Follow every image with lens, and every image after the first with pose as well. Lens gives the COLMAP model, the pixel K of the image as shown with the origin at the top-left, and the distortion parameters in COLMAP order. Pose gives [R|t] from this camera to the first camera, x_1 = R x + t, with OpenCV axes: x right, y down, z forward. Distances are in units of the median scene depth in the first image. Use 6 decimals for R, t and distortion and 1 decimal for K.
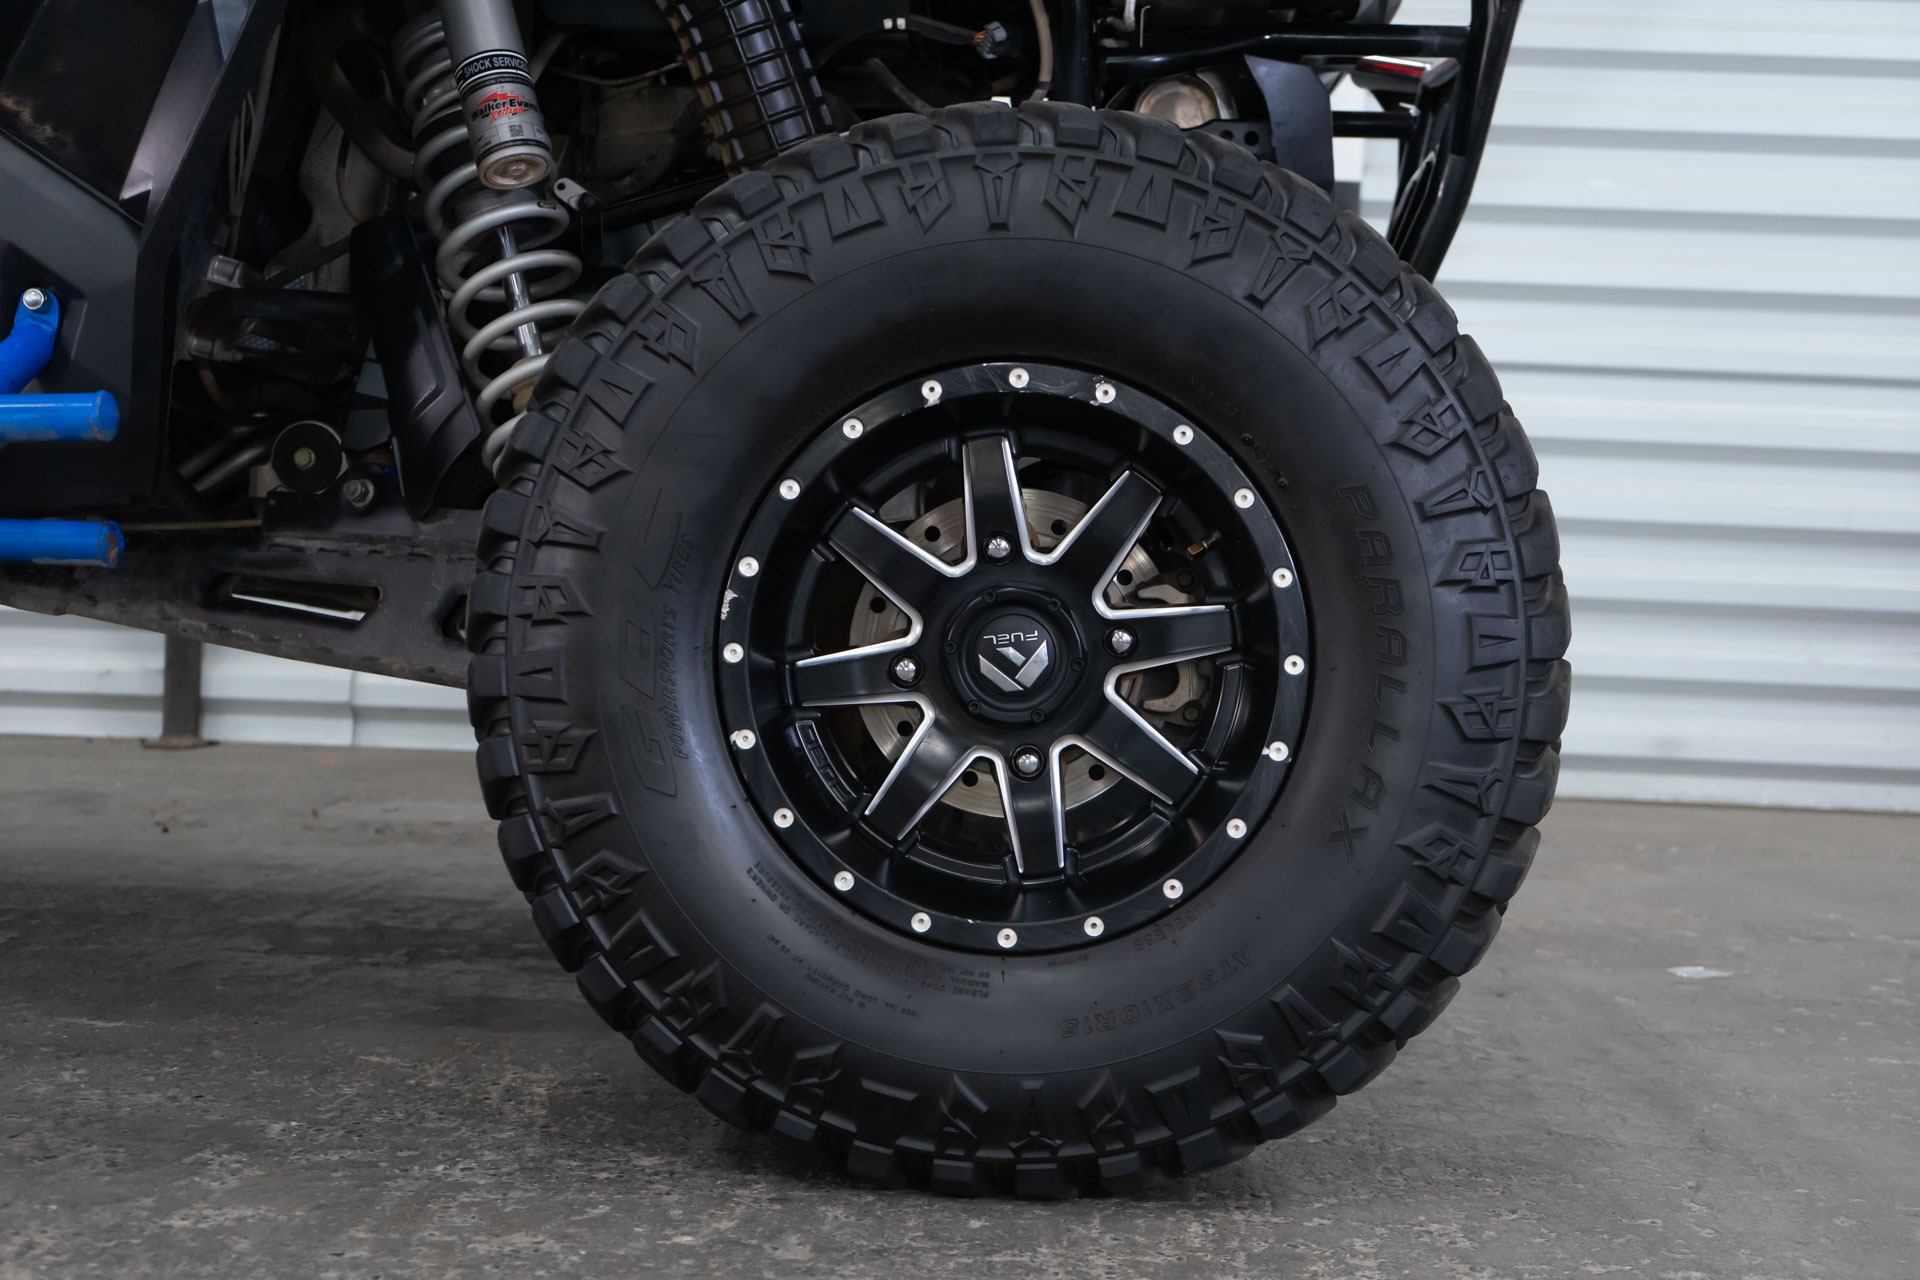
lens RADIAL K [[2447.1, 0, 976.0], [0, 2447.1, 644.2], [0, 0, 1]] dist [0.043575, 0.000000]
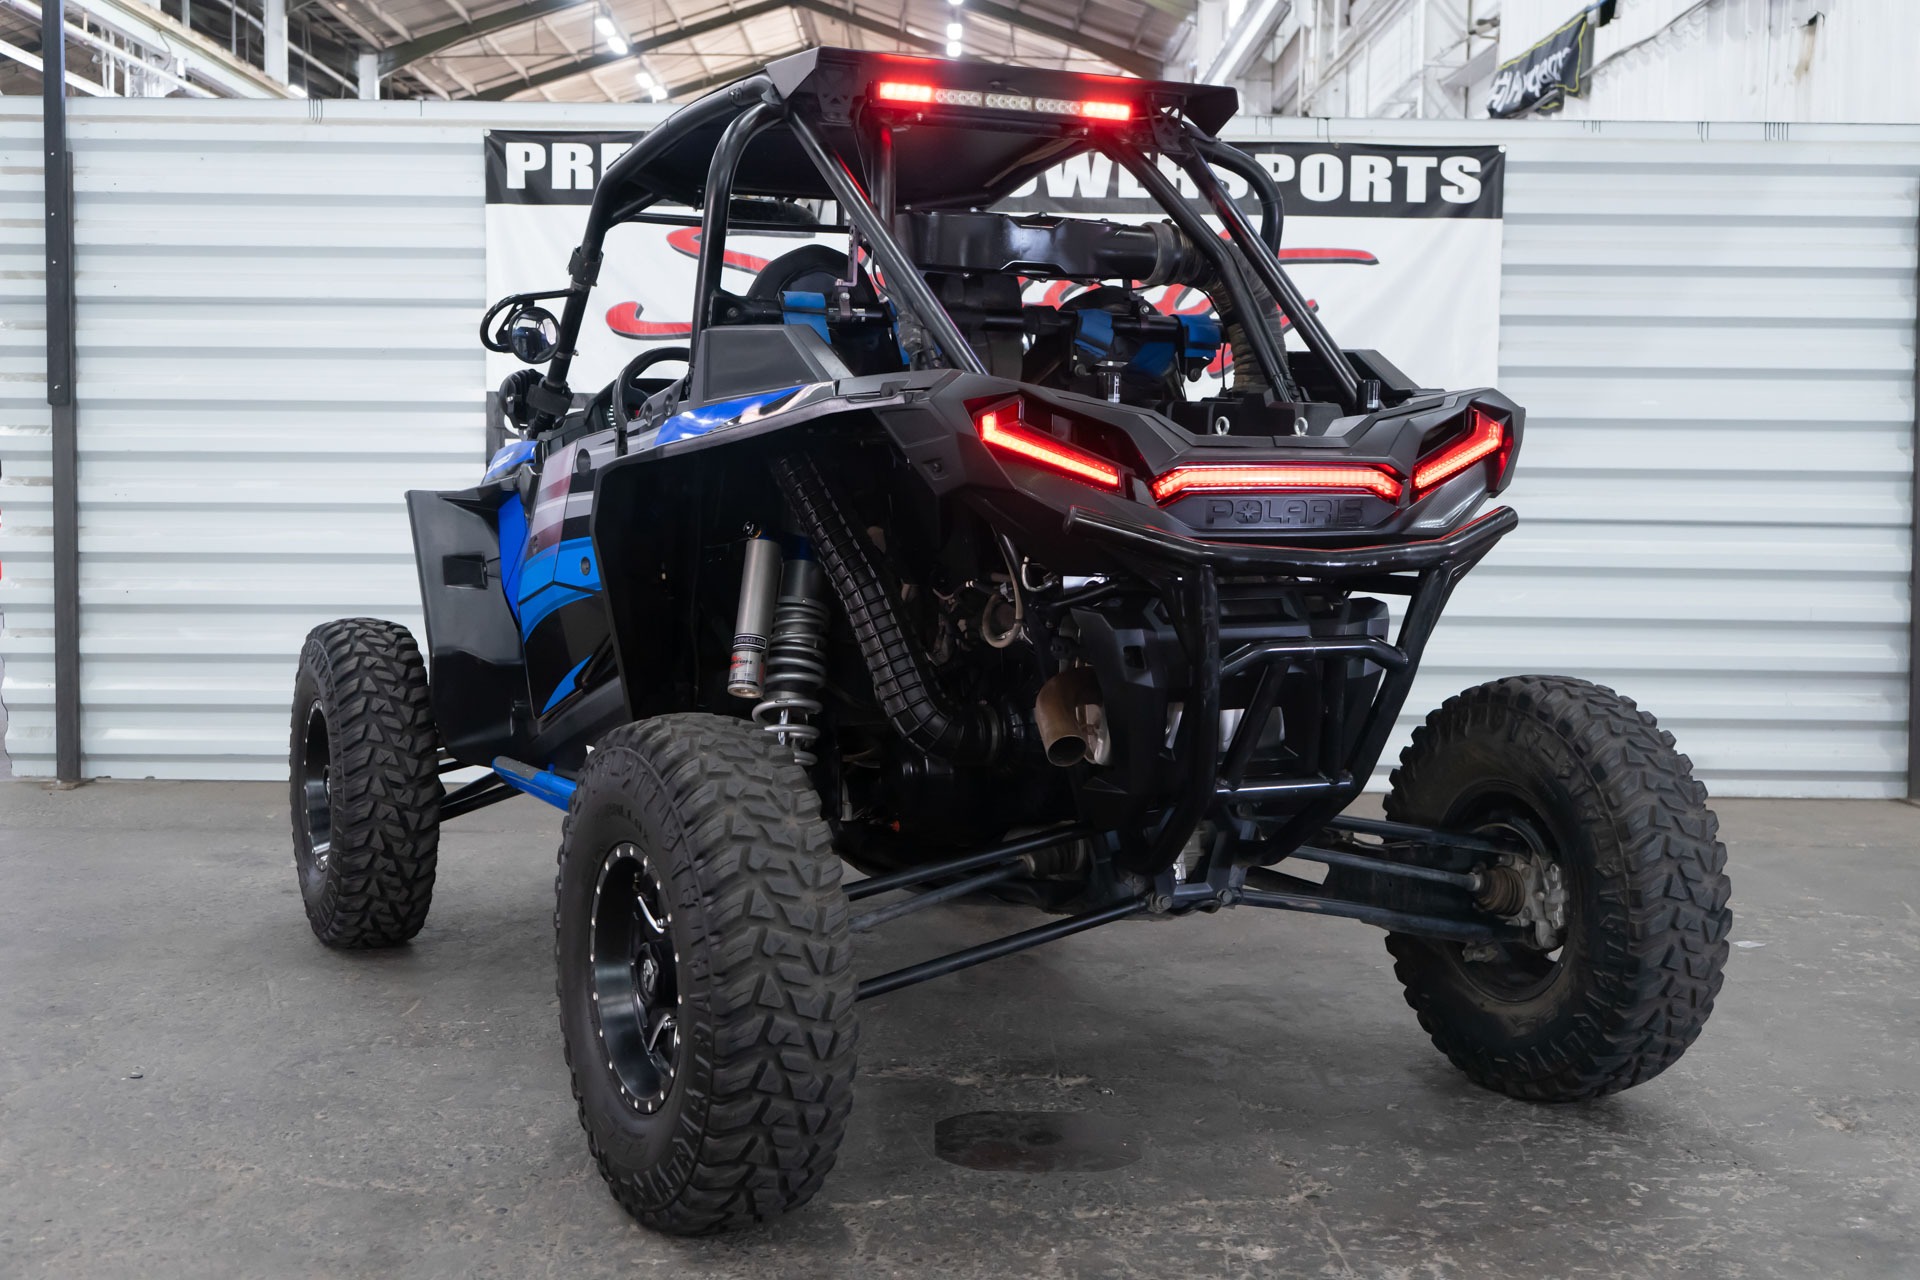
lens RADIAL K [[2447.1, 0, 958.5], [0, 2447.1, 634.3], [0, 0, 1]] dist [0.043575, 0.000000]
pose [[0.999393, -0.031419, 0.015047, -0.670571], [0.030453, 0.997696, 0.060622, -0.461309], [-0.016917, -0.060127, 0.998047, -1.771019]]
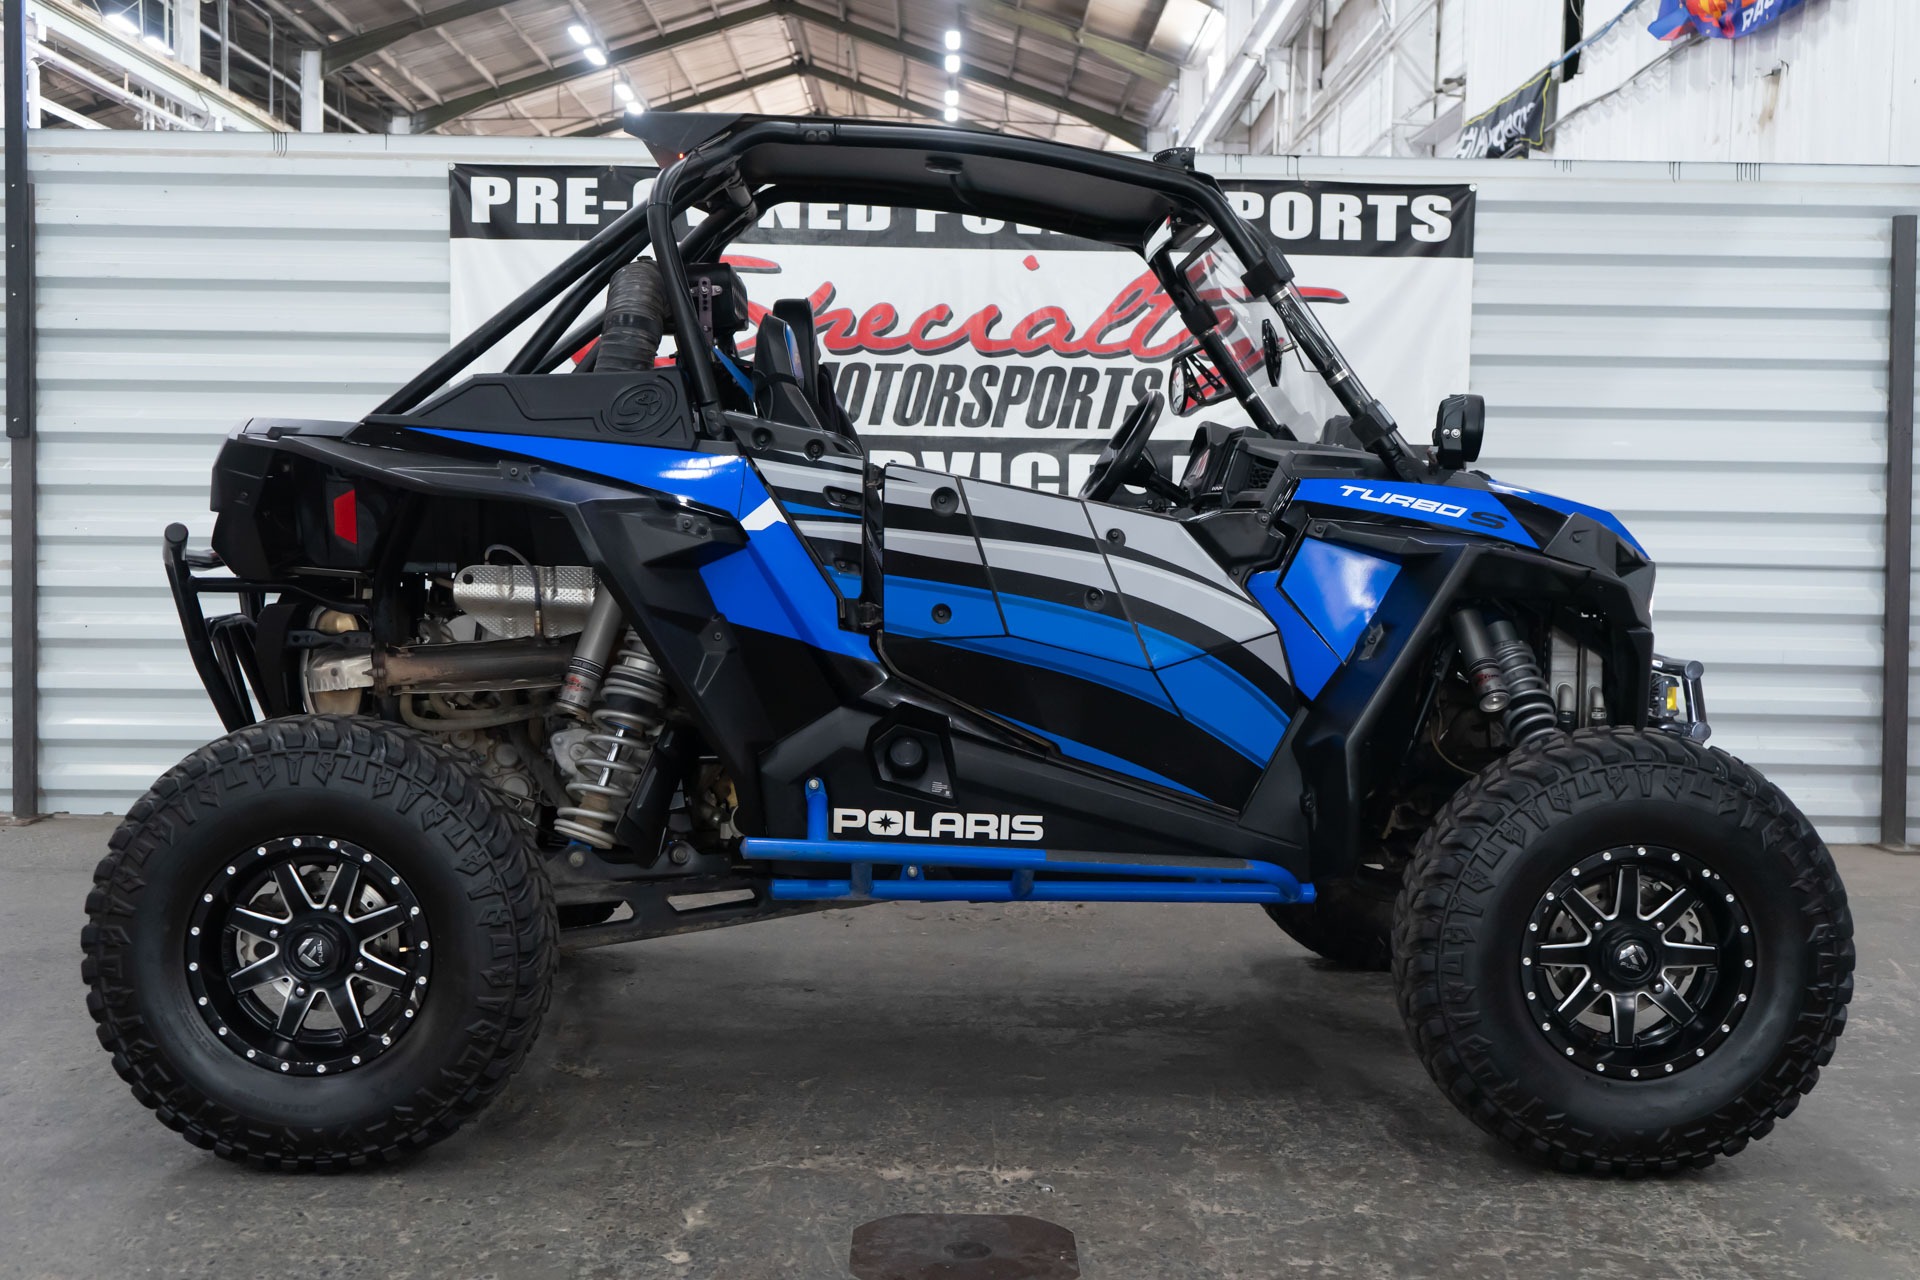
lens RADIAL K [[2226.7, 0, 969.6], [0, 2226.7, 635.5], [0, 0, 1]] dist [0.031839, 0.000000]
pose [[0.999510, -0.026378, 0.016880, -0.581997], [0.025506, 0.998425, 0.049966, -0.457567], [-0.018172, -0.049511, 0.998608, -1.308538]]
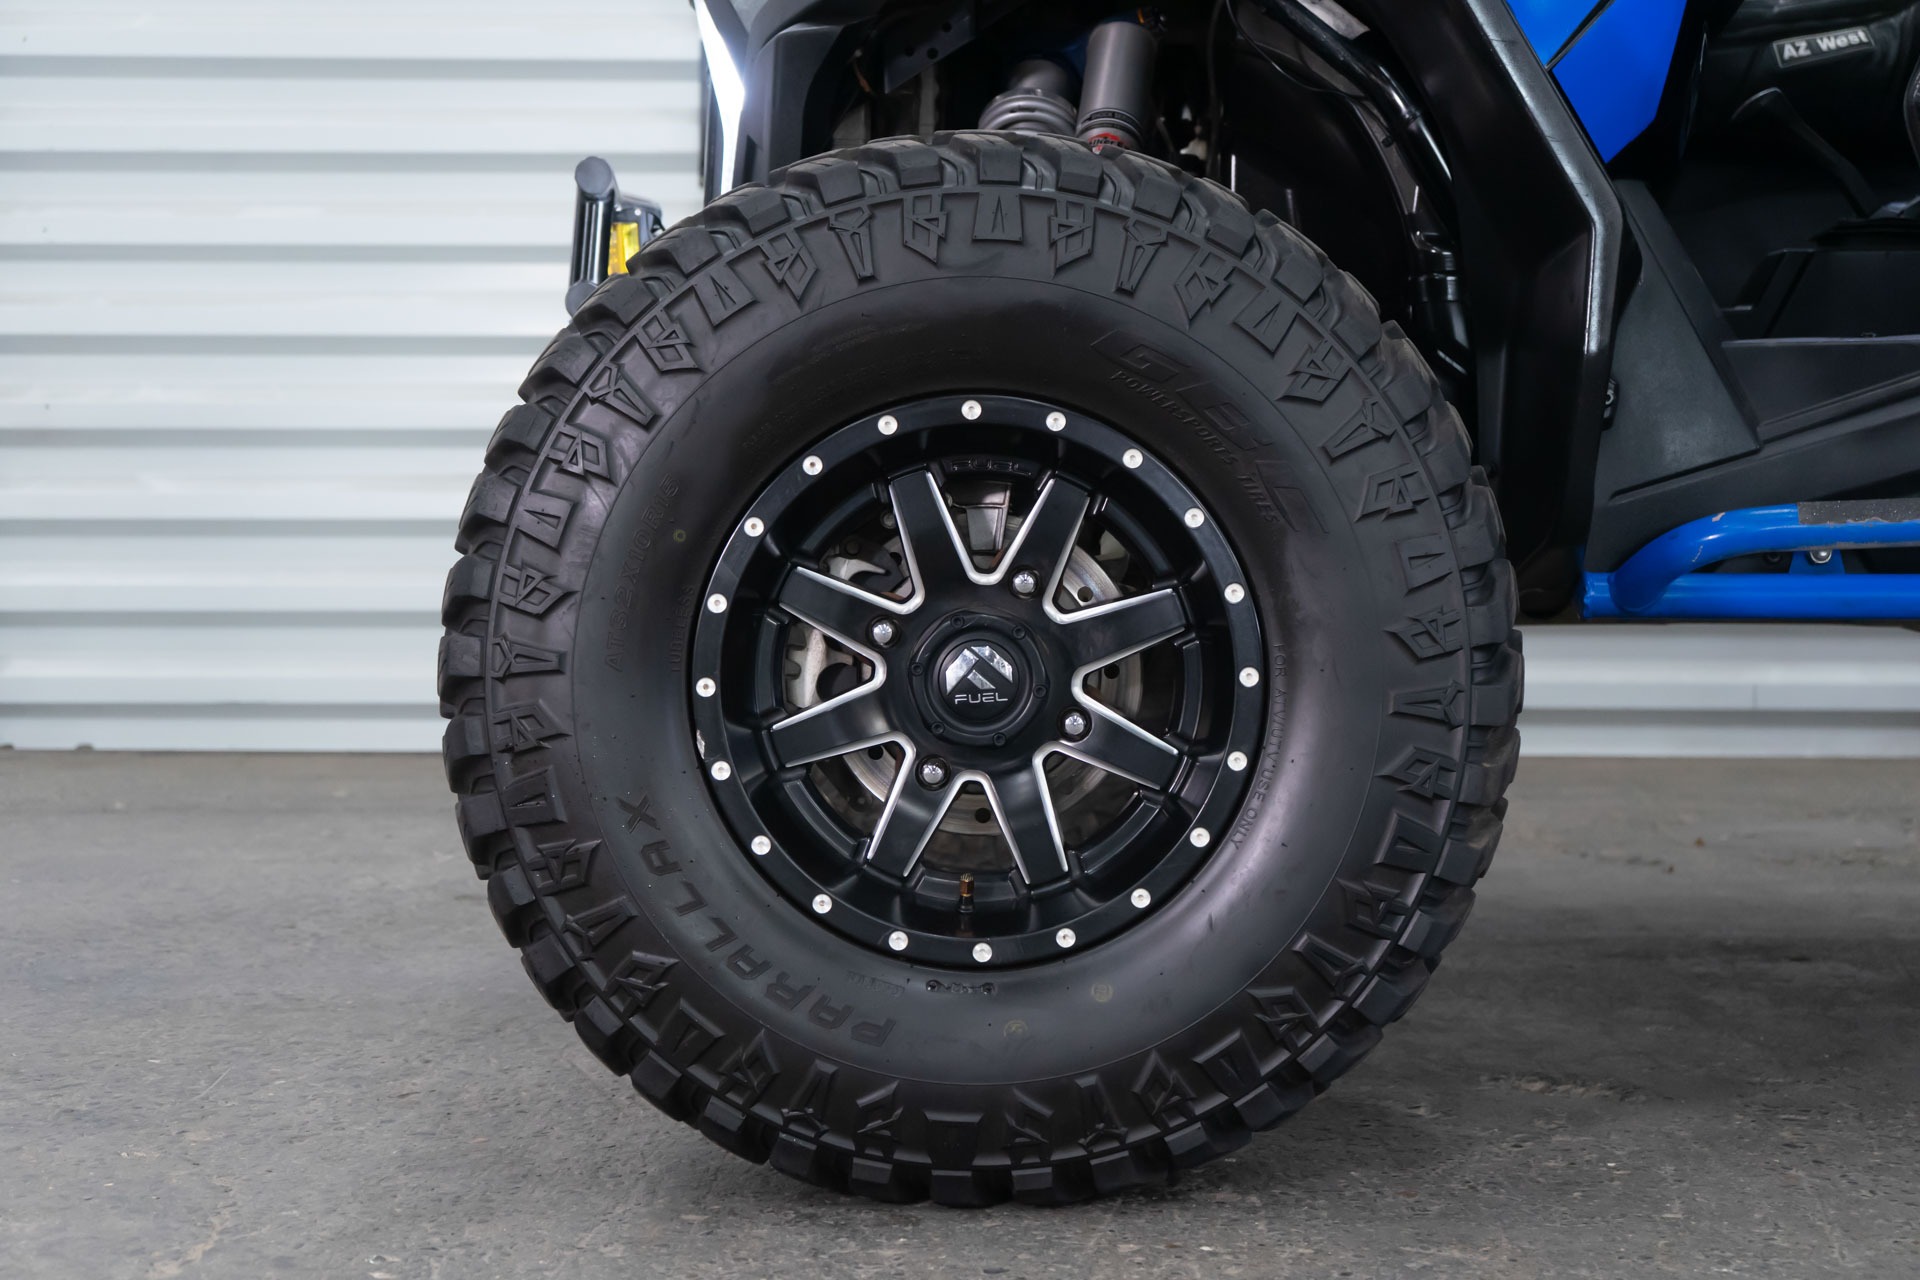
lens RADIAL K [[3083.0, 0, 948.1], [0, 3083.0, 642.4], [0, 0, 1]] dist [-0.011312, 0.000000]
pose [[0.998994, -0.037364, 0.024815, -1.372699], [0.036517, 0.998762, 0.033777, -0.109002], [-0.026046, -0.032837, 0.999121, -0.222981]]
